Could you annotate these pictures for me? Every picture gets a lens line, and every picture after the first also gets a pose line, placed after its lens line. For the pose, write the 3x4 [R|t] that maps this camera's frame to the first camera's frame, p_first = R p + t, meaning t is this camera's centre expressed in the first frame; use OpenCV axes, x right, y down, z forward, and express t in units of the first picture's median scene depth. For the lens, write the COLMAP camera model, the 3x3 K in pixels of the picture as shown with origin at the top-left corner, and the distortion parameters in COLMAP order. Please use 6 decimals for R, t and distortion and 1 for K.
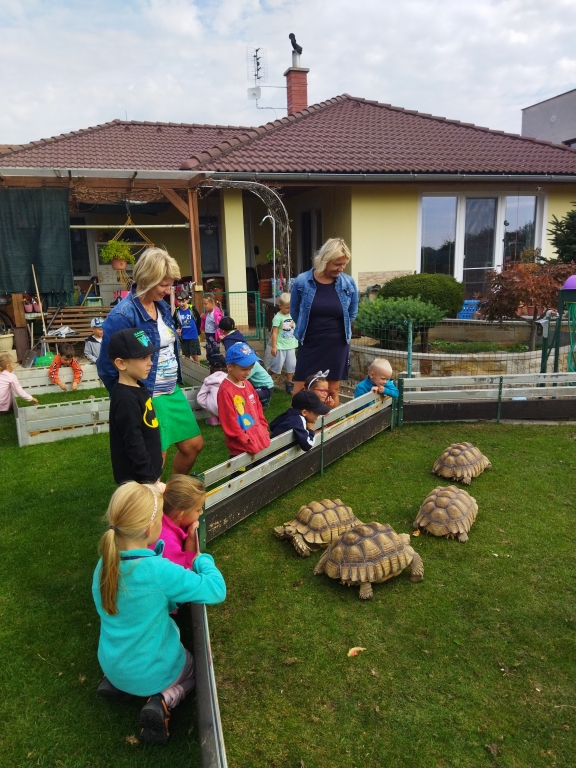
lens RADIAL K [[567.1, 0, 288.0], [0, 567.1, 384.0], [0, 0, 1]] dist [0.106388, -0.151579]
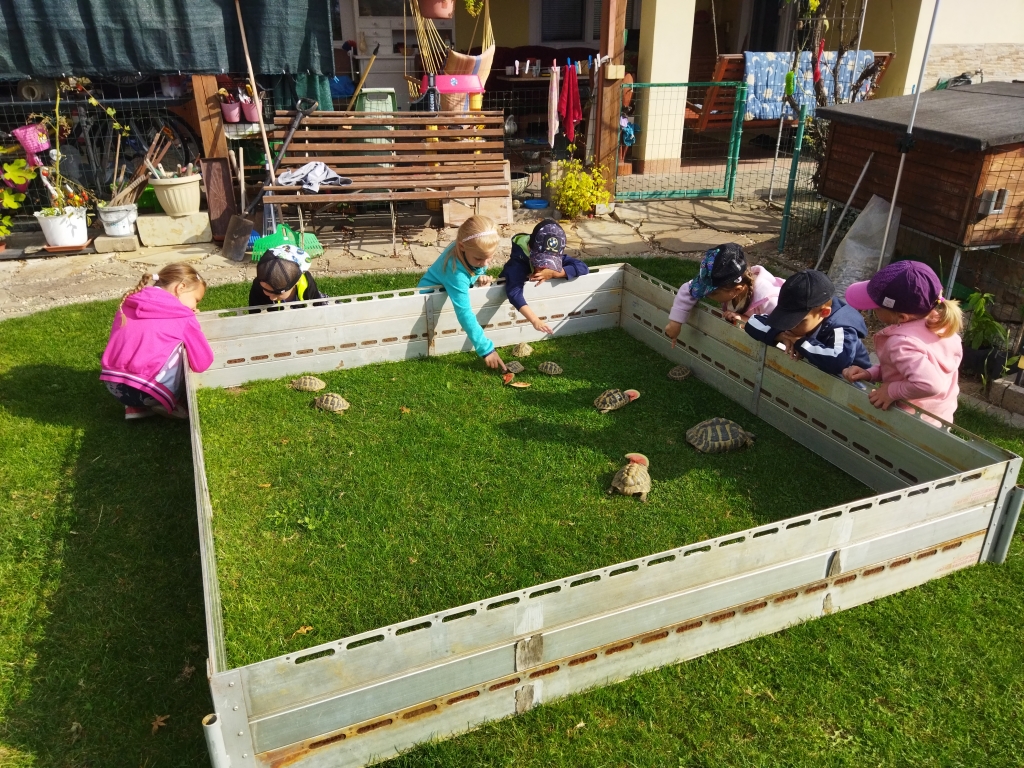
lens RADIAL K [[756.2, 0, 513.0], [0, 756.2, 388.2], [0, 0, 1]] dist [0.106388, -0.151579]
pose [[0.995732, 0.057787, -0.071964, -0.305601], [-0.040475, 0.974156, 0.222219, -0.108699], [0.082946, -0.218358, 0.972337, 0.673969]]
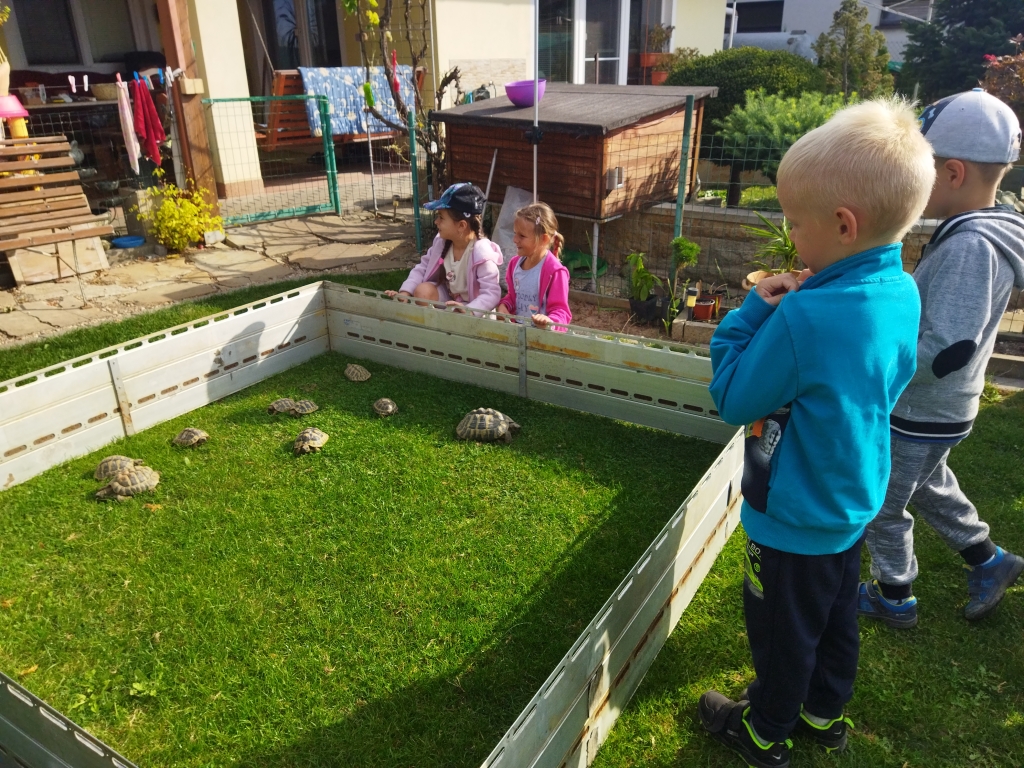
lens RADIAL K [[756.2, 0, 513.0], [0, 756.2, 388.2], [0, 0, 1]] dist [0.106388, -0.151579]
pose [[0.857826, -0.191402, 0.476970, -0.439883], [0.102070, 0.973025, 0.206890, -0.098615], [-0.503702, -0.128791, 0.854223, 0.745396]]
